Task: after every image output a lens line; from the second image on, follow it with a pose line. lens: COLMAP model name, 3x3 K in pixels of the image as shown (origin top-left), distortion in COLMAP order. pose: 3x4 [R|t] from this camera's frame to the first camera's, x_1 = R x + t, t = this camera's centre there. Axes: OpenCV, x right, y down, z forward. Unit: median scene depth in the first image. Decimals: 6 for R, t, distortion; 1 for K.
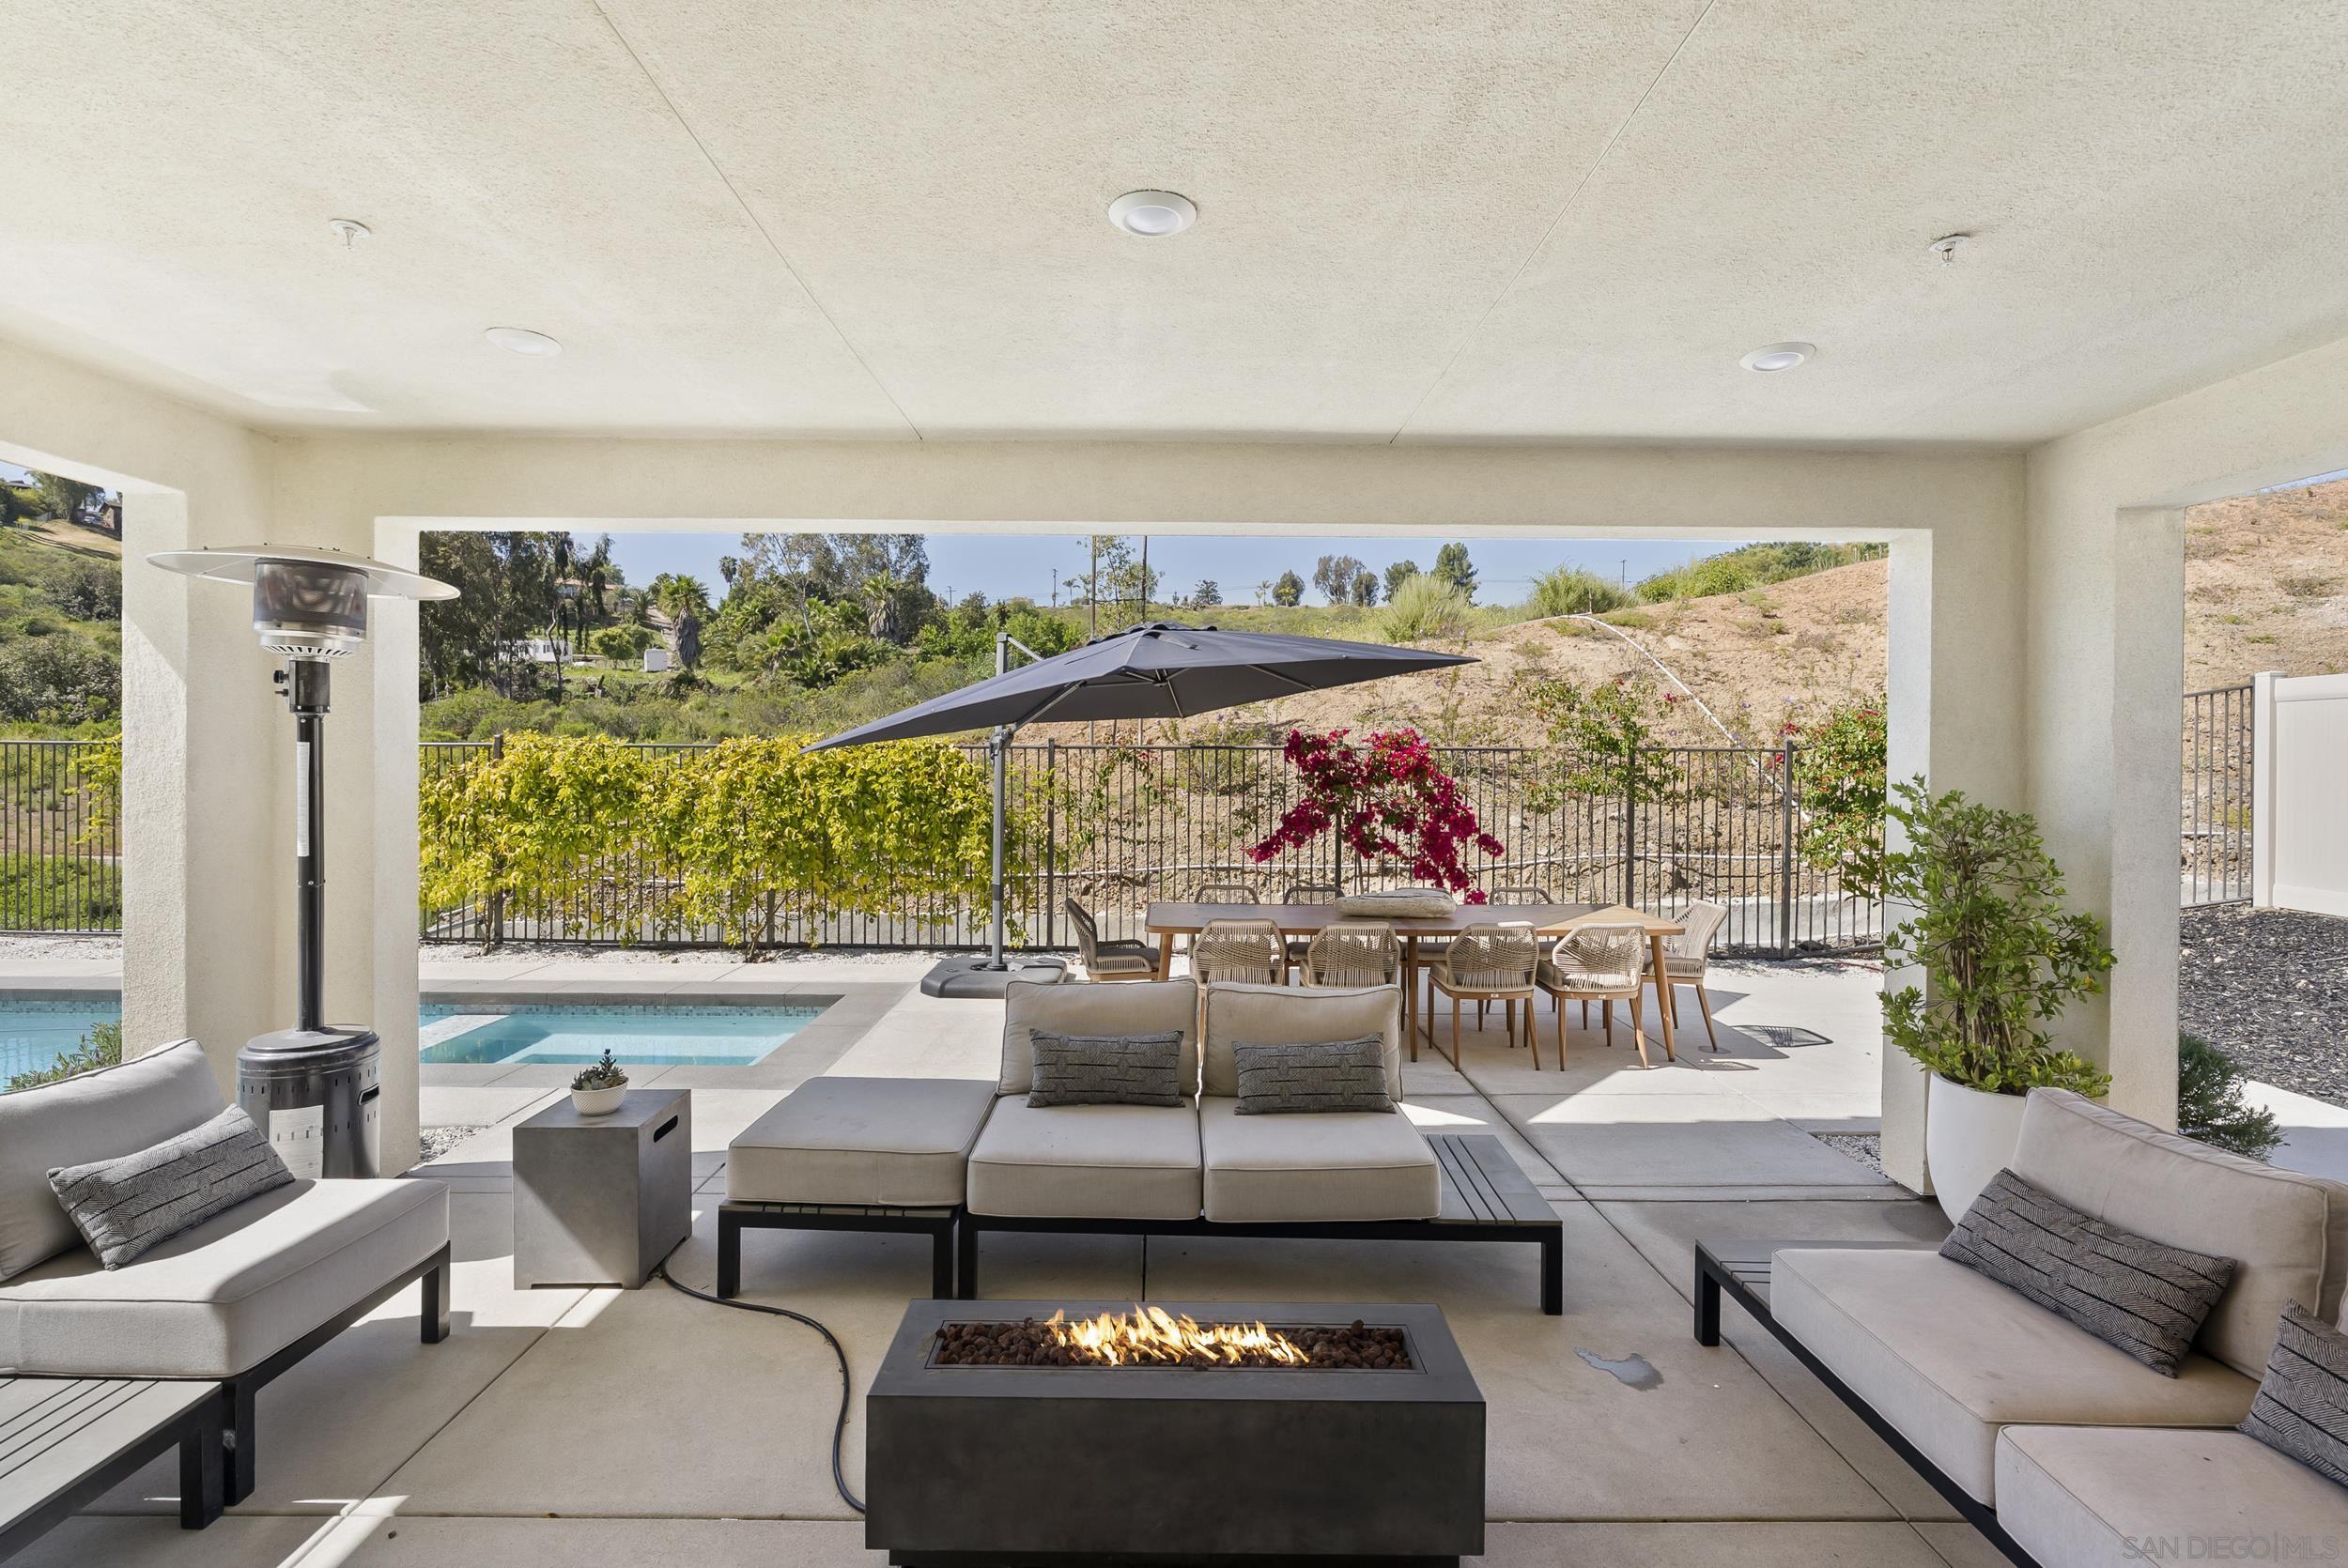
lens RADIAL K [[1060.5, 0, 1169.2], [0, 1060.5, 772.5], [0, 0, 1]] dist [-0.000353, 0.000791]
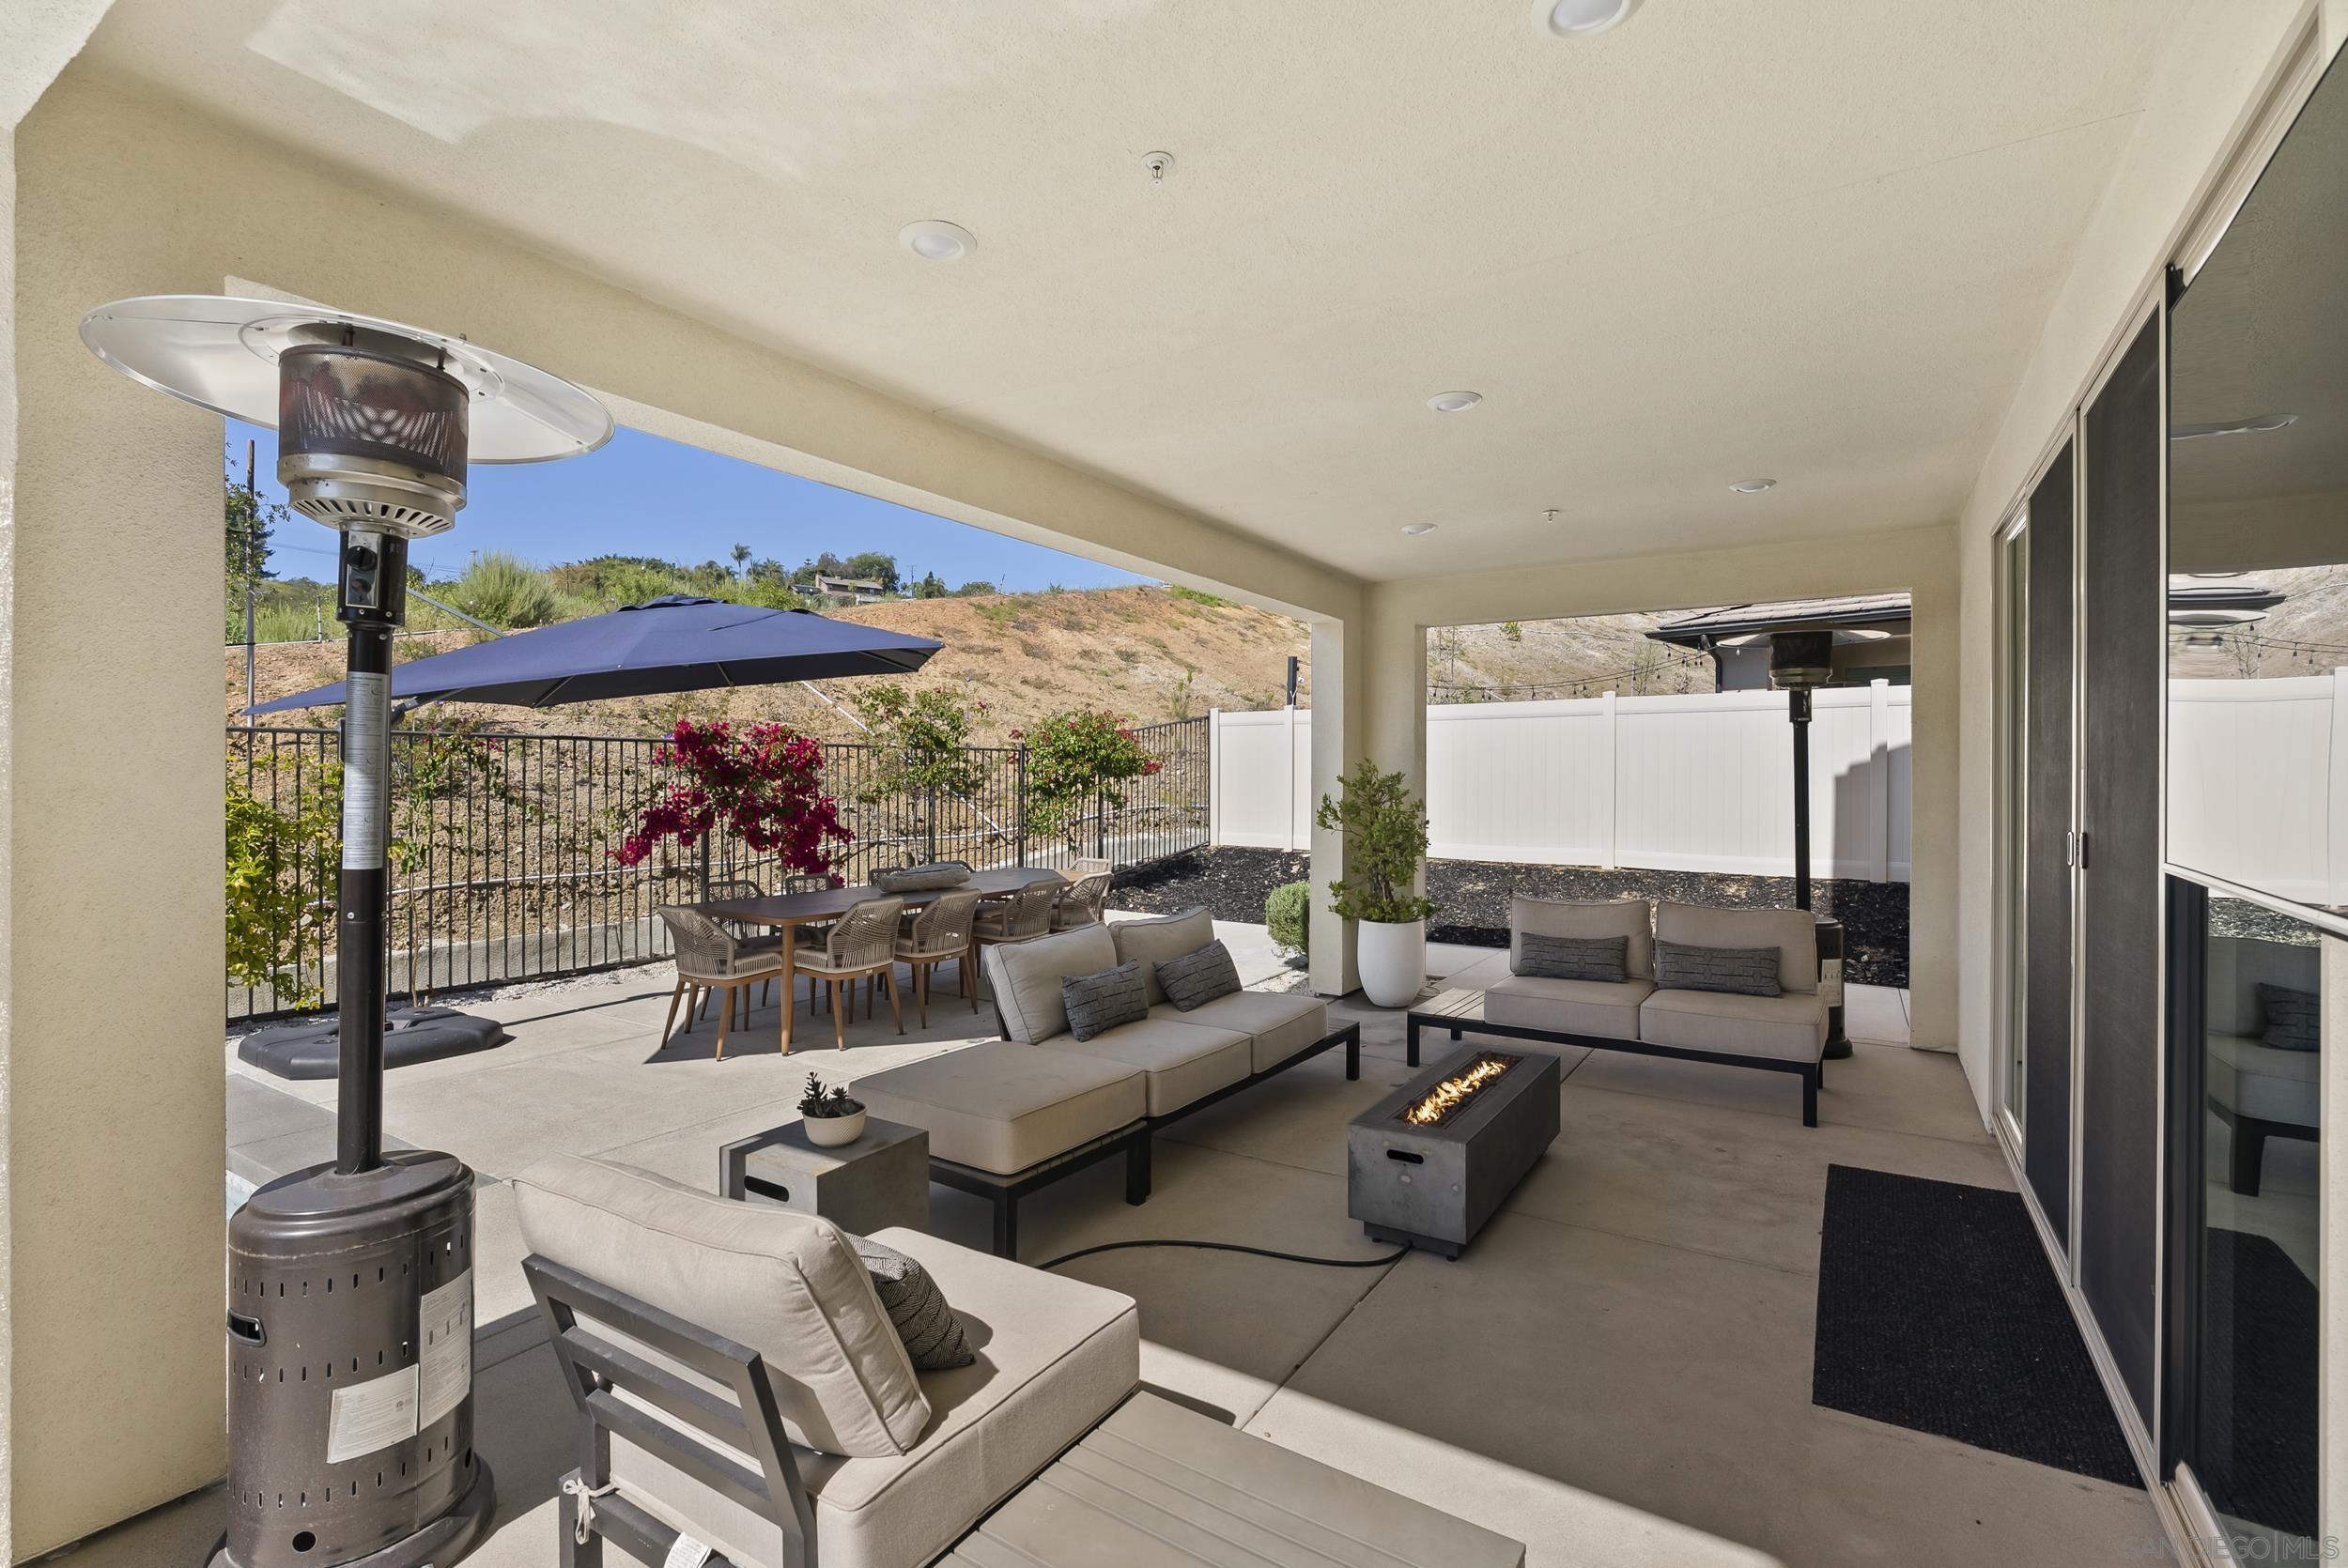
lens RADIAL K [[1078.7, 0, 1156.5], [0, 1078.7, 777.2], [0, 0, 1]] dist [-0.001063, 0.000876]
pose [[0.544116, -0.006081, 0.838988, -0.436106], [0.011535, 0.999933, -0.000233, 0.014134], [-0.838931, 0.009805, 0.544150, 0.127028]]
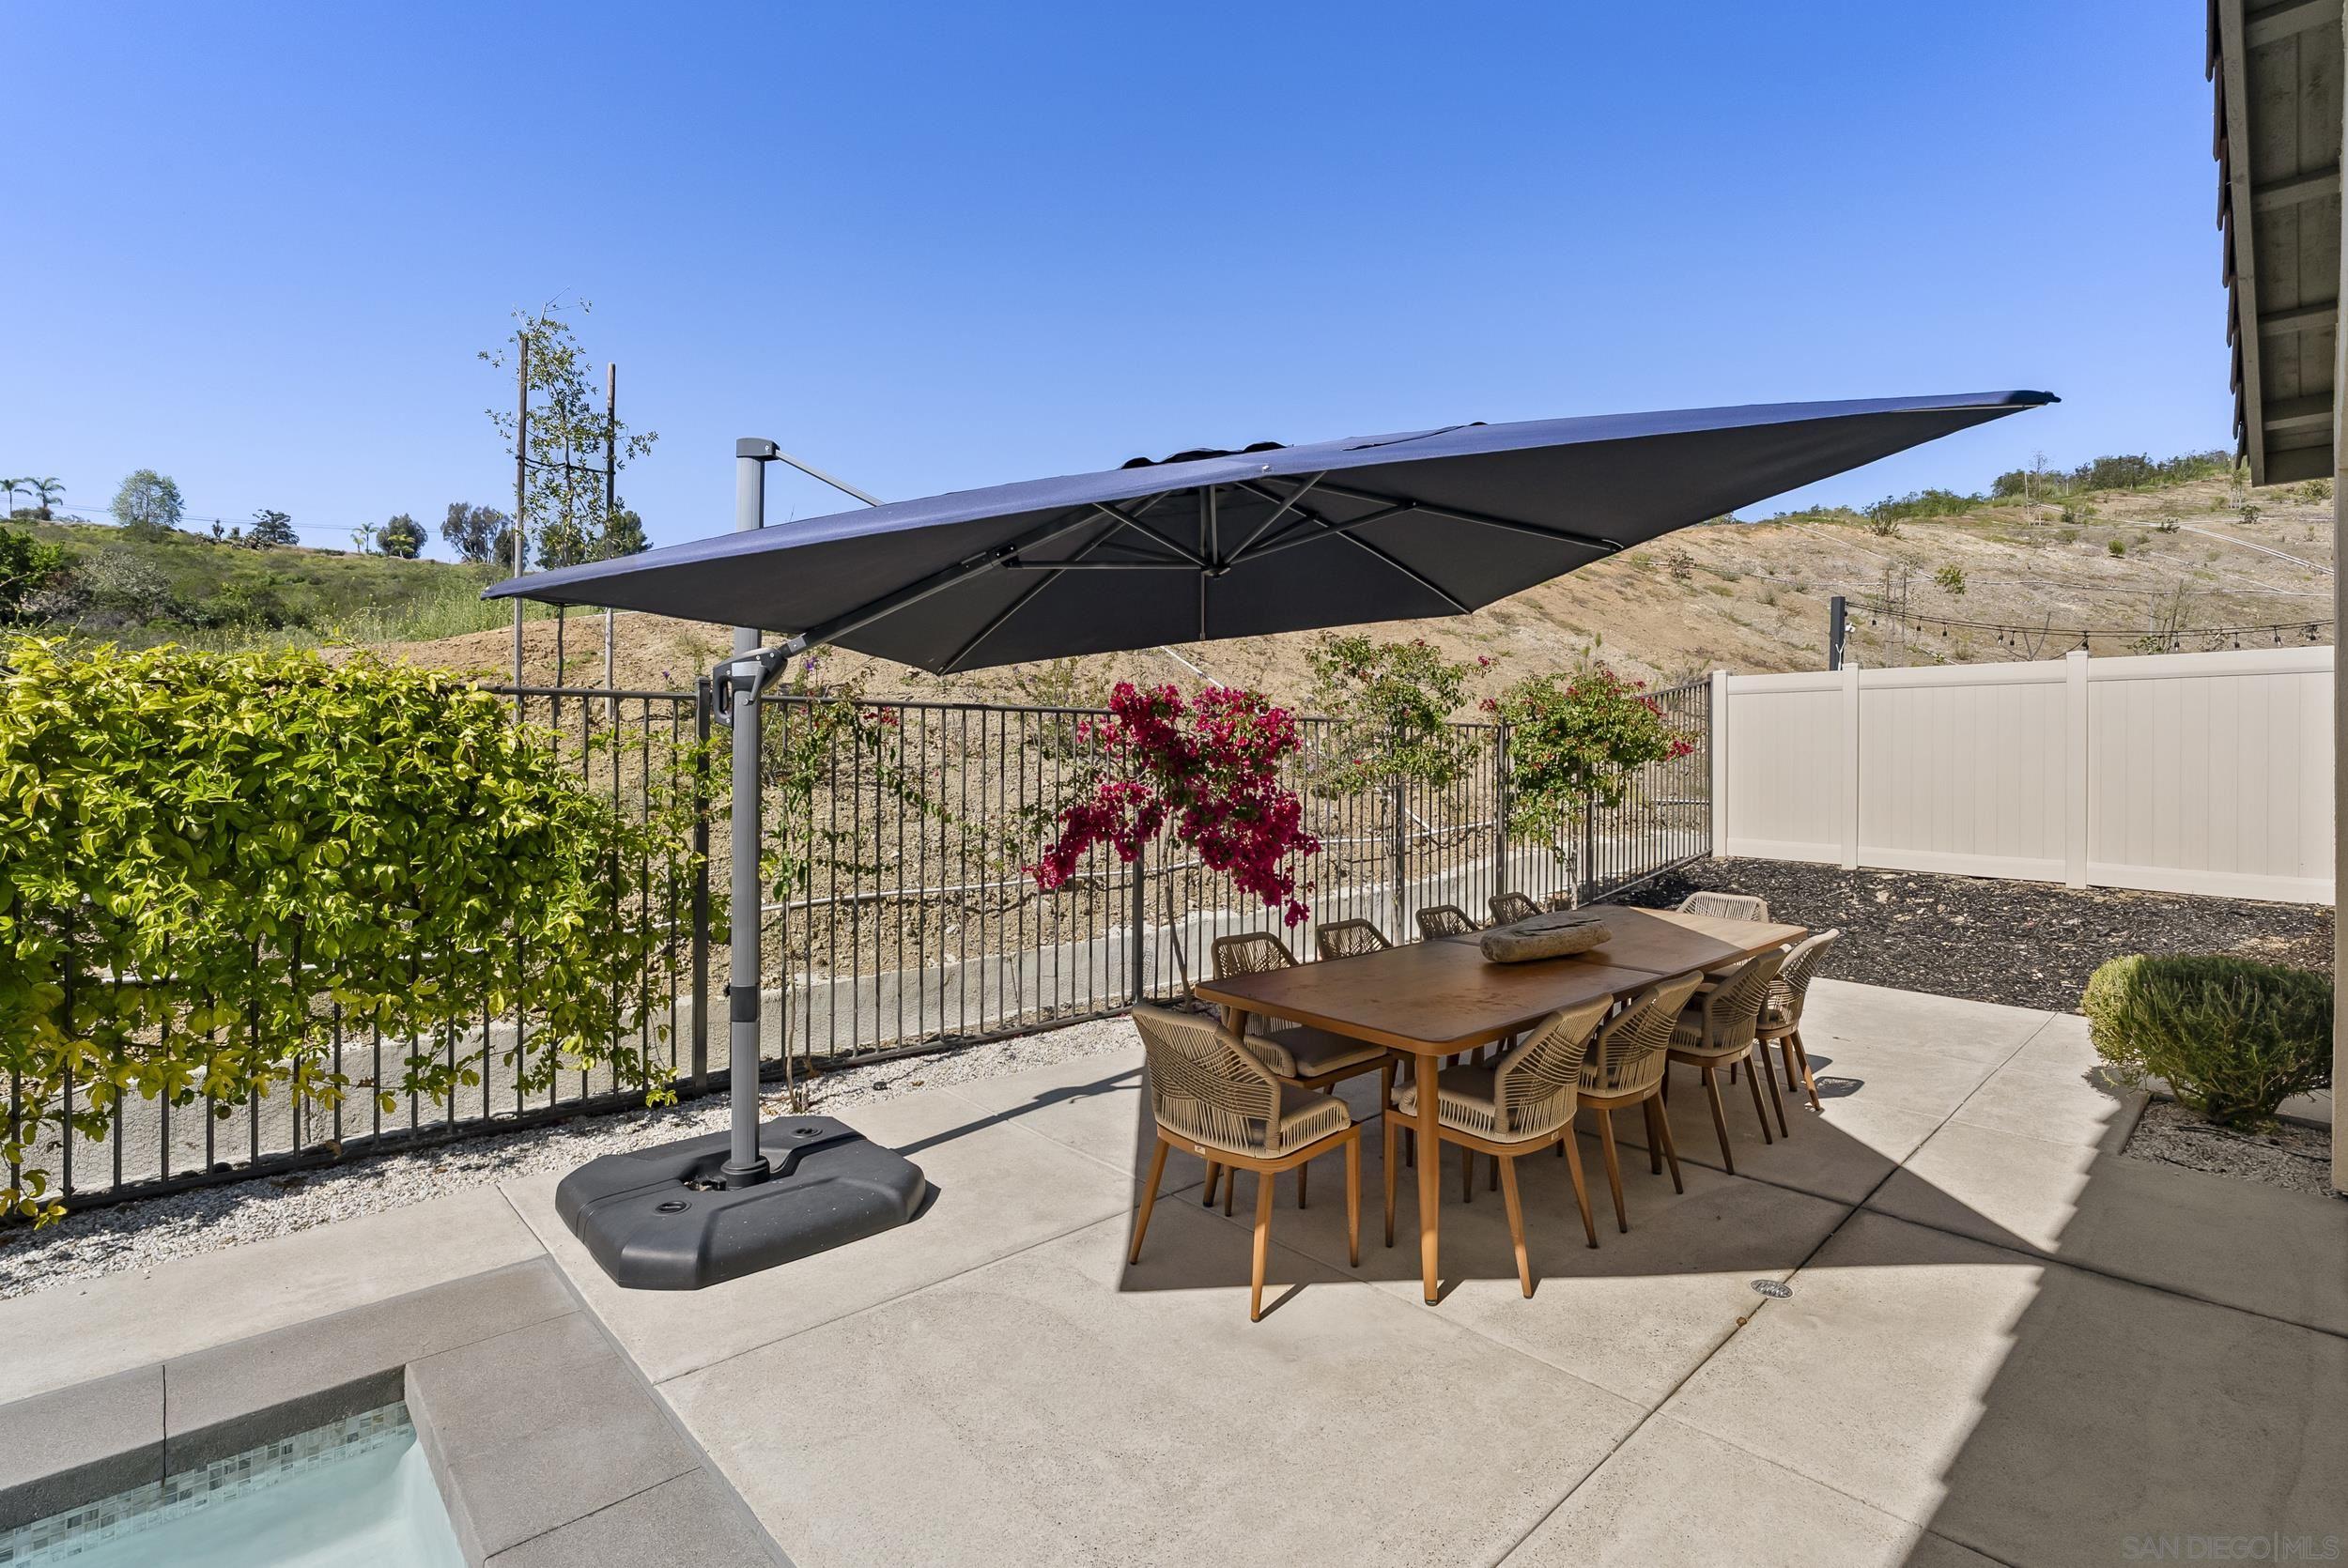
lens RADIAL K [[1074.5, 0, 1137.3], [0, 1074.5, 752.3], [0, 0, 1]] dist [-0.005208, 0.000119]
pose [[0.742306, 0.001237, 0.670060, -0.306831], [0.006227, 0.999942, -0.008744, 0.008638], [-0.670032, 0.010663, 0.742256, 0.481461]]
